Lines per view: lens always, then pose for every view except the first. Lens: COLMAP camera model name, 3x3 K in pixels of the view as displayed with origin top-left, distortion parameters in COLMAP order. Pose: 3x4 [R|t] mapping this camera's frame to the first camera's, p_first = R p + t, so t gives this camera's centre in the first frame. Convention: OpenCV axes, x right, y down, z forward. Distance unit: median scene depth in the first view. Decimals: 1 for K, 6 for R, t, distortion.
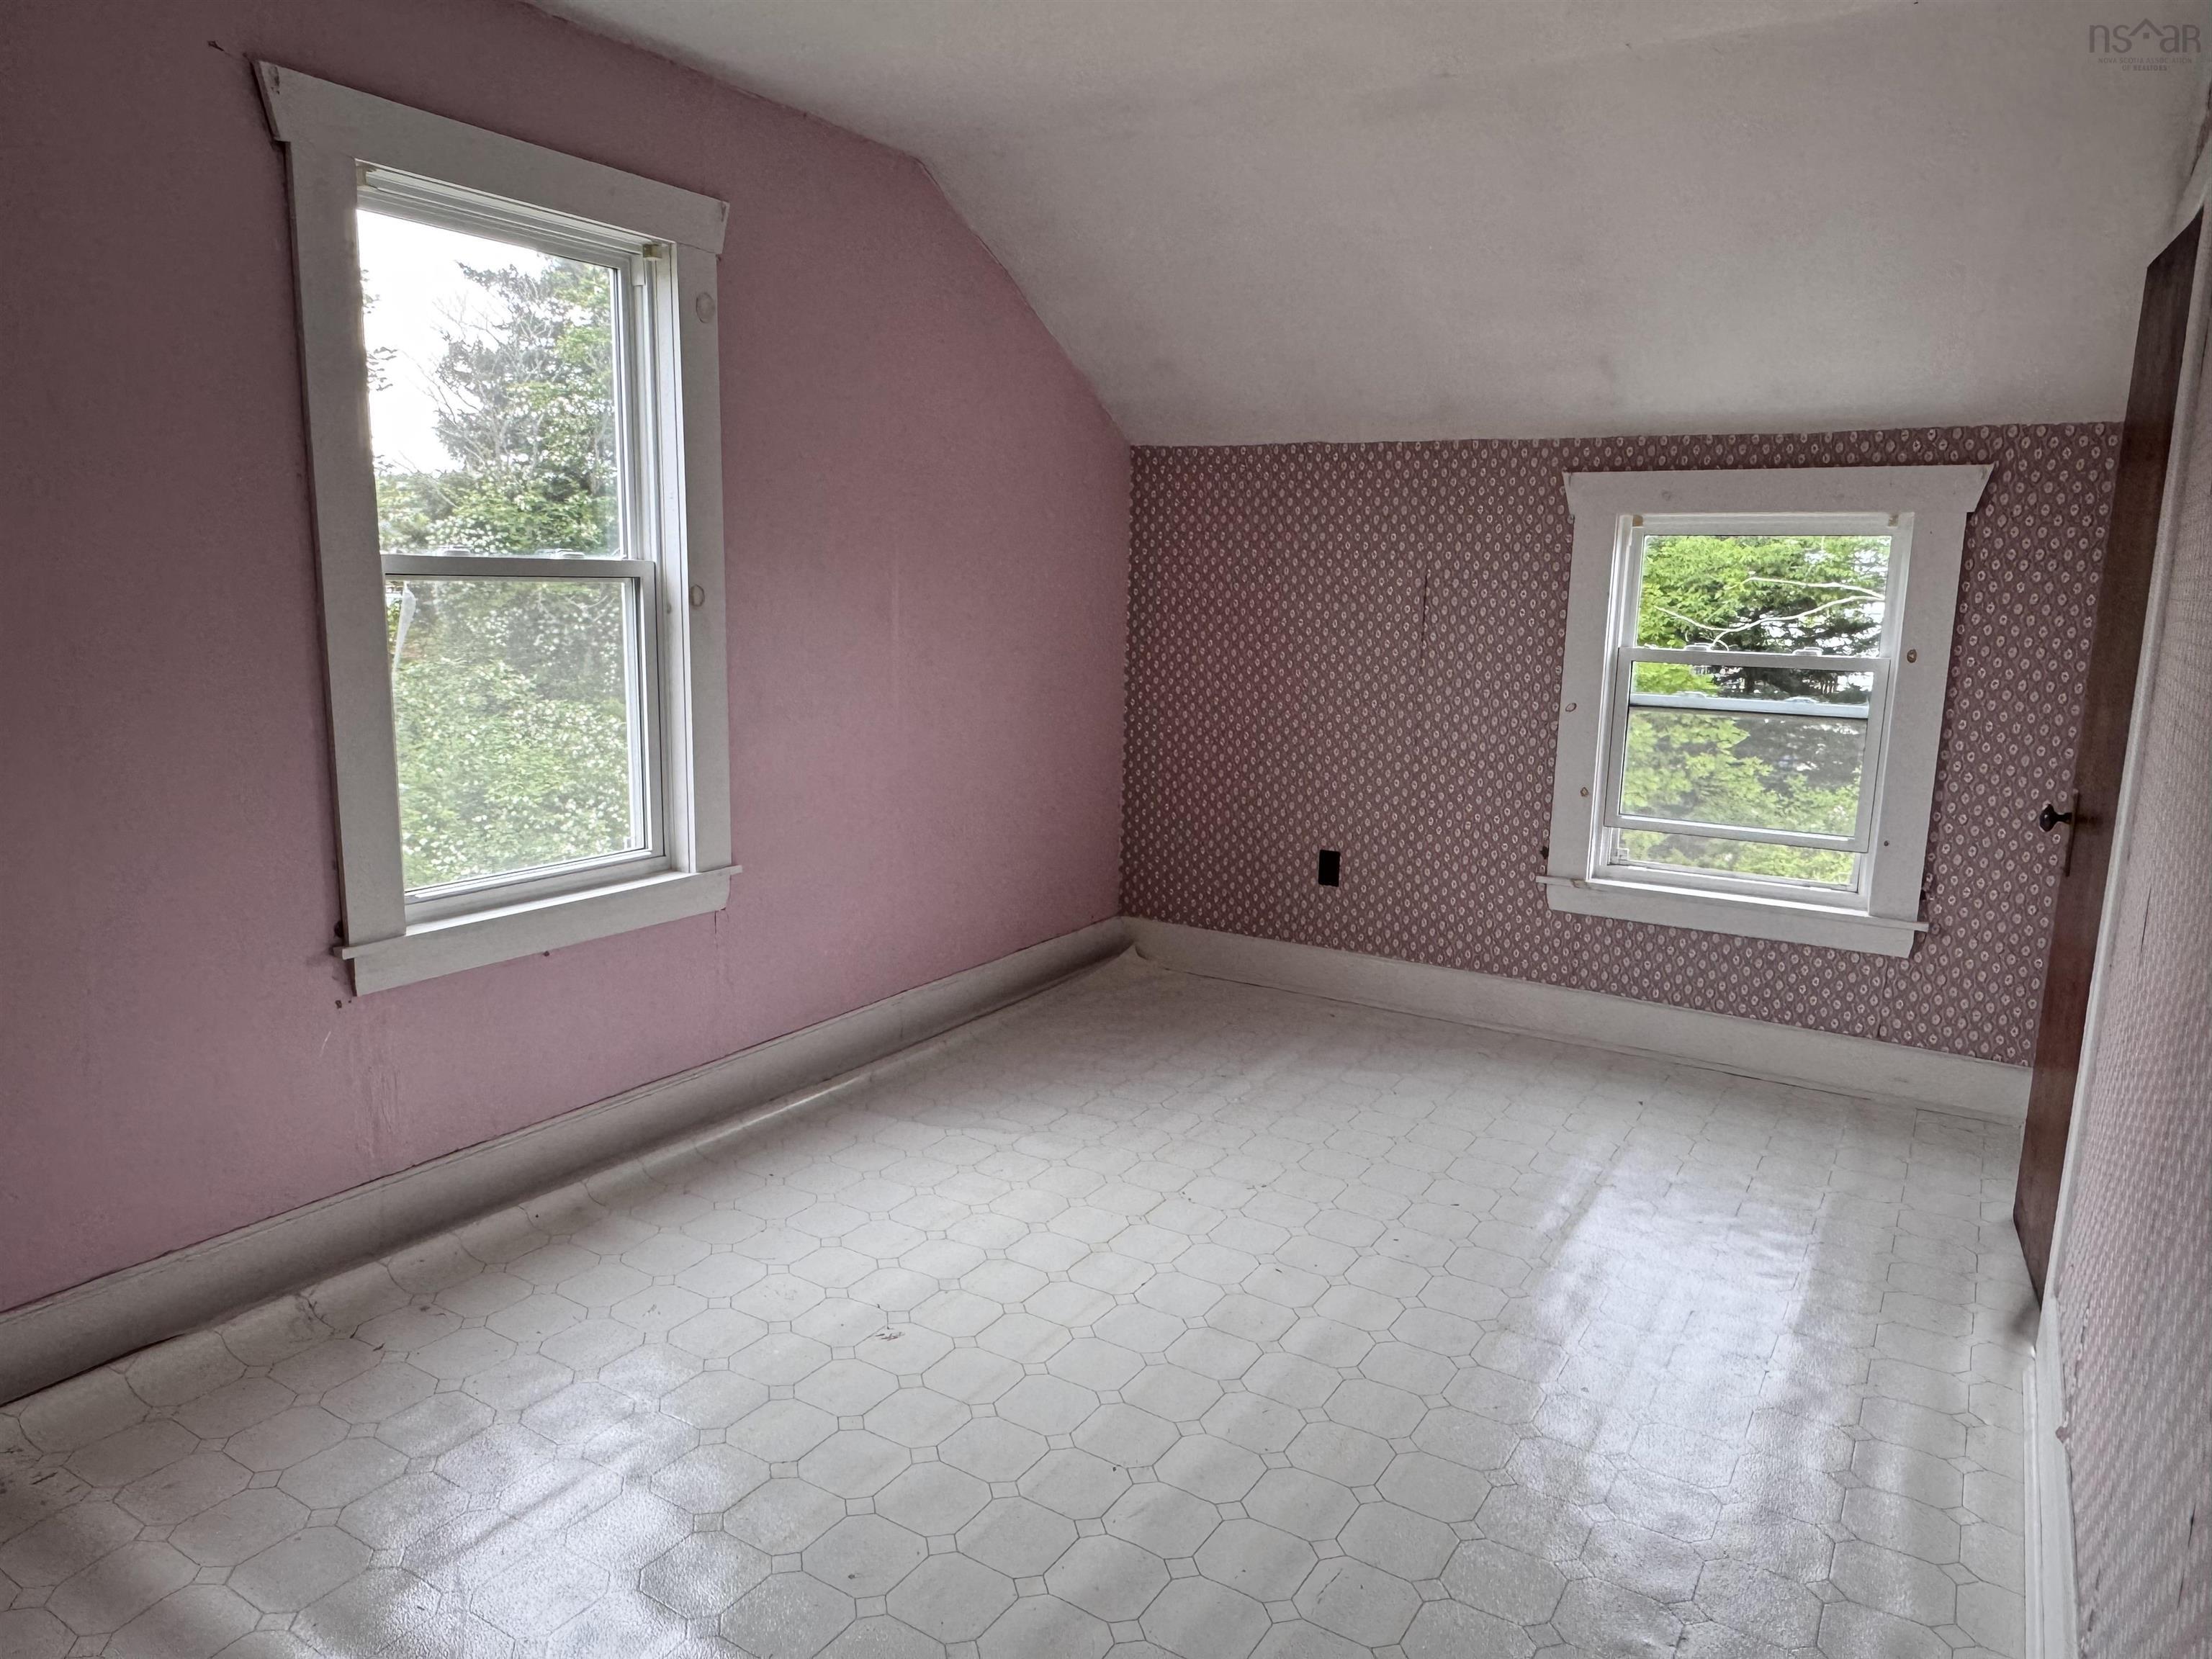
lens RADIAL K [[1416.4, 0, 1108.5], [0, 1416.4, 833.3], [0, 0, 1]] dist [-0.002703, 0.002599]
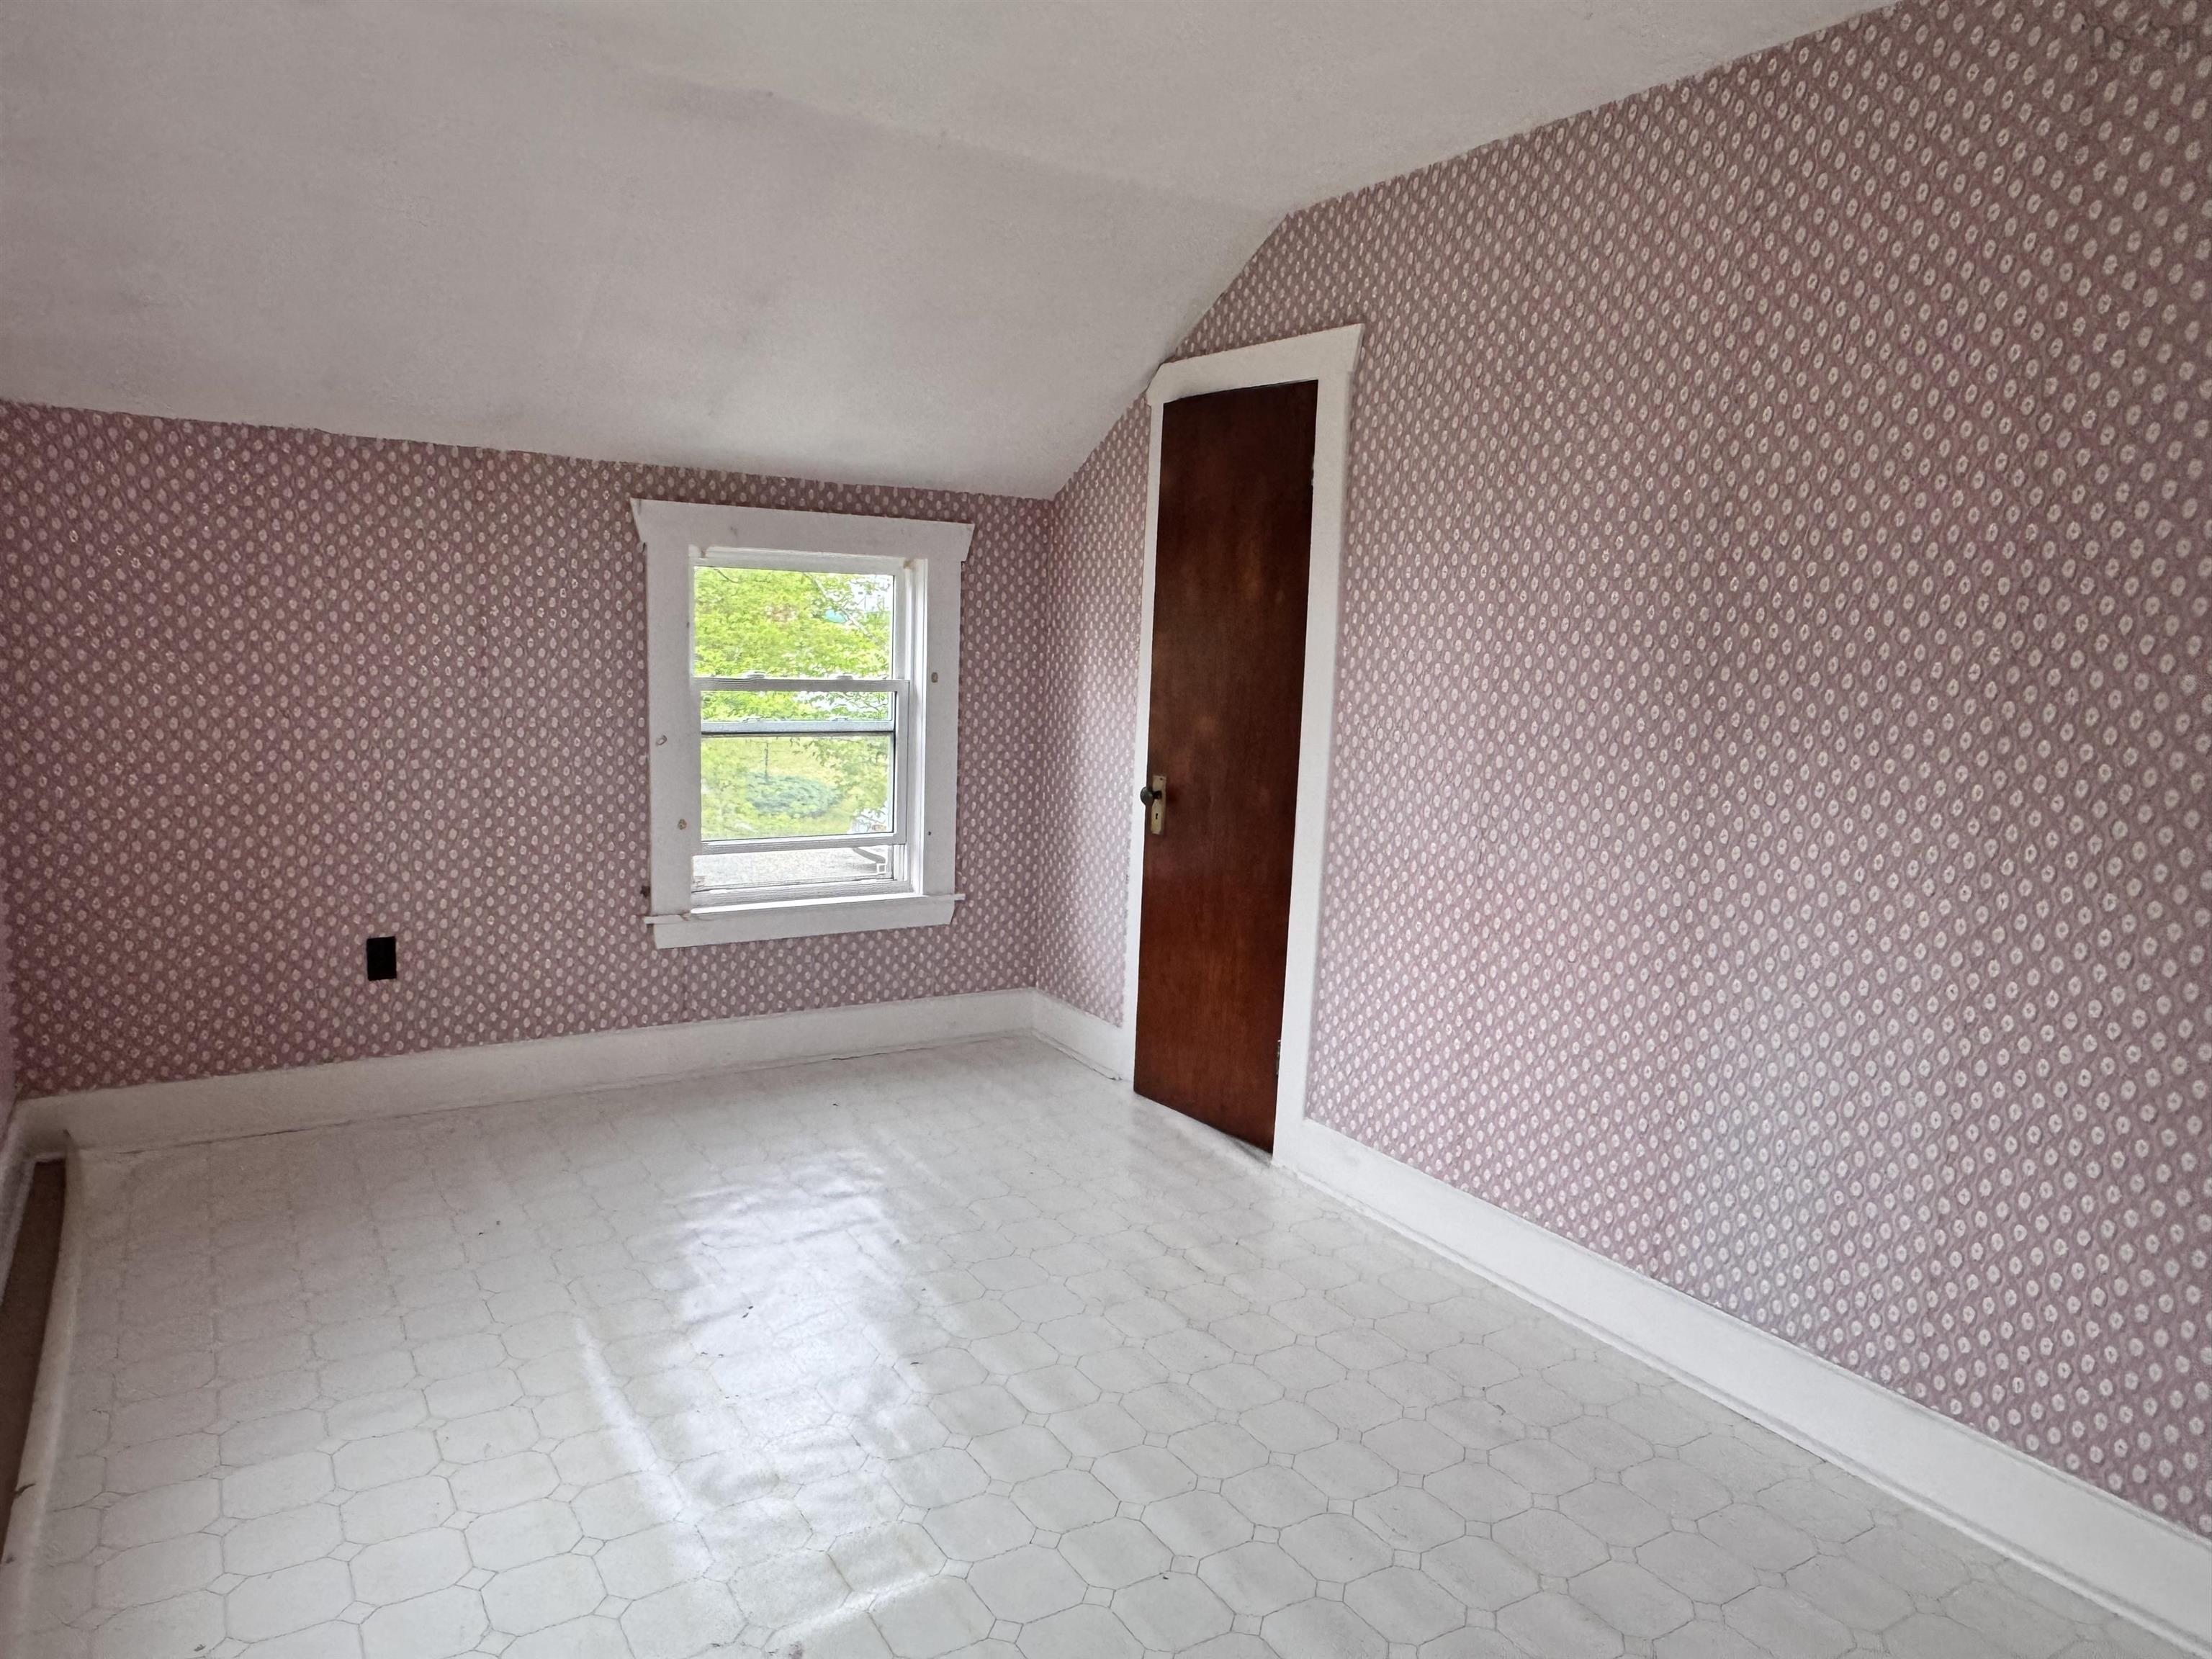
lens RADIAL K [[1416.4, 0, 1094.7], [0, 1416.4, 826.2], [0, 0, 1]] dist [-0.002703, 0.002599]
pose [[0.457942, -0.129364, 0.879519, -0.408192], [0.132761, 0.988213, 0.076226, -0.065999], [-0.879013, 0.081858, 0.469719, 0.288979]]
